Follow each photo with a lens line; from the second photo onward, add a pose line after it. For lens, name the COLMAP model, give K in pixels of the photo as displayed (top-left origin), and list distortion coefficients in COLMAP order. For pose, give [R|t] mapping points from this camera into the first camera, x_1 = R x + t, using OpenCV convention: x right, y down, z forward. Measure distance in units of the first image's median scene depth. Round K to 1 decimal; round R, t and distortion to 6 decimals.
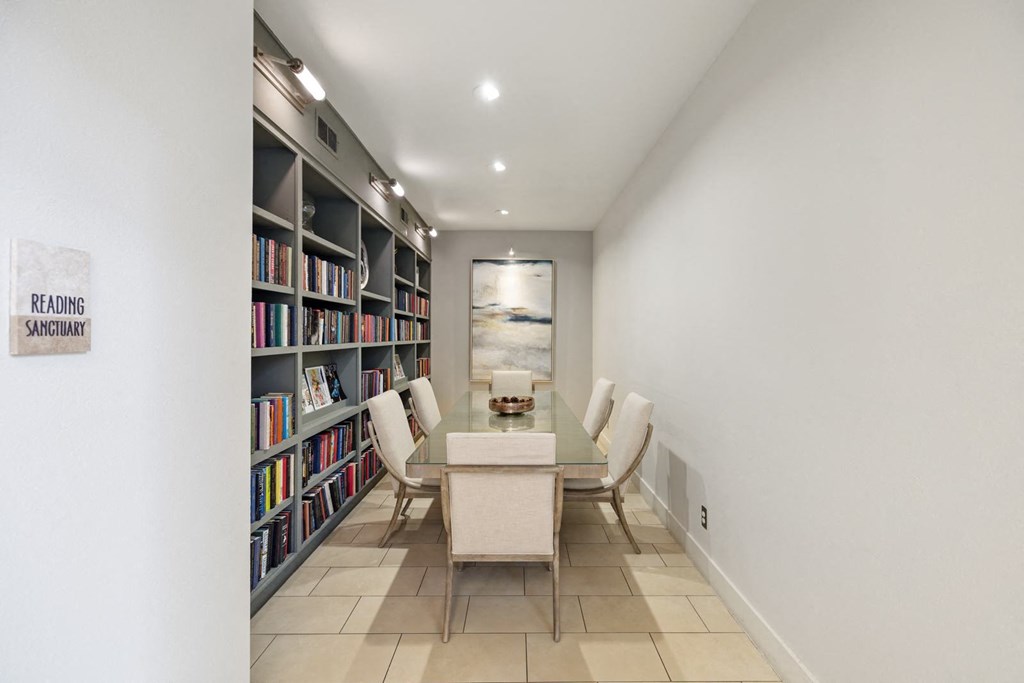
lens RADIAL K [[433.1, 0, 517.9], [0, 433.1, 334.2], [0, 0, 1]] dist [0.001238, -0.000955]
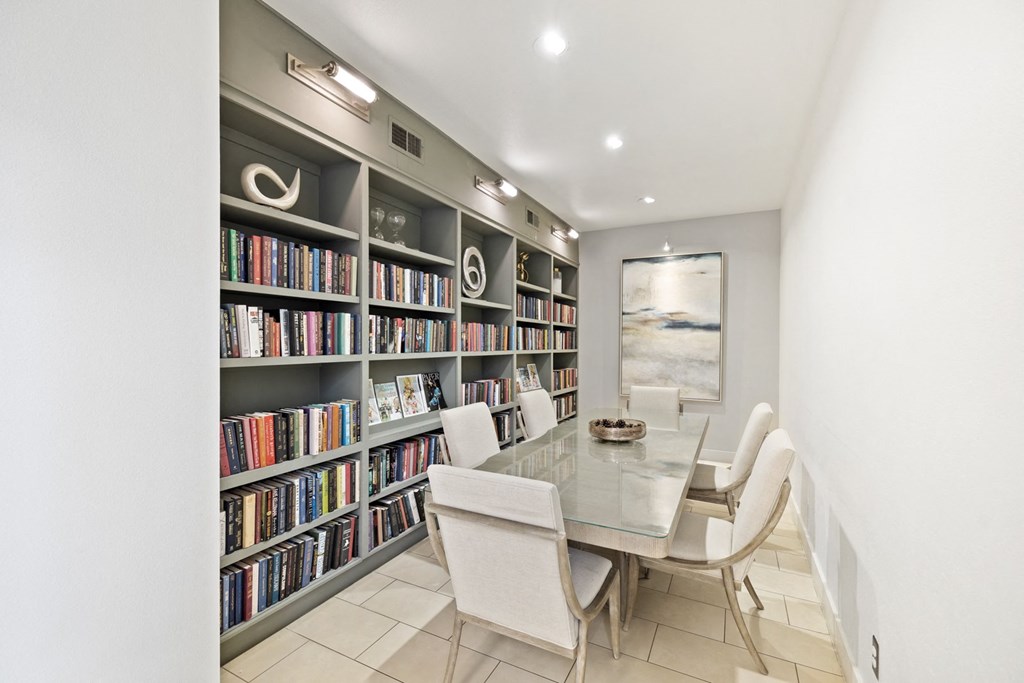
lens RADIAL K [[433.1, 0, 509.6], [0, 433.1, 347.5], [0, 0, 1]] dist [0.001238, -0.000955]
pose [[0.890417, 0.008157, -0.455073, 0.194600], [-0.003592, 0.999934, 0.010895, -0.000740], [0.455132, -0.008067, 0.890388, 0.197804]]
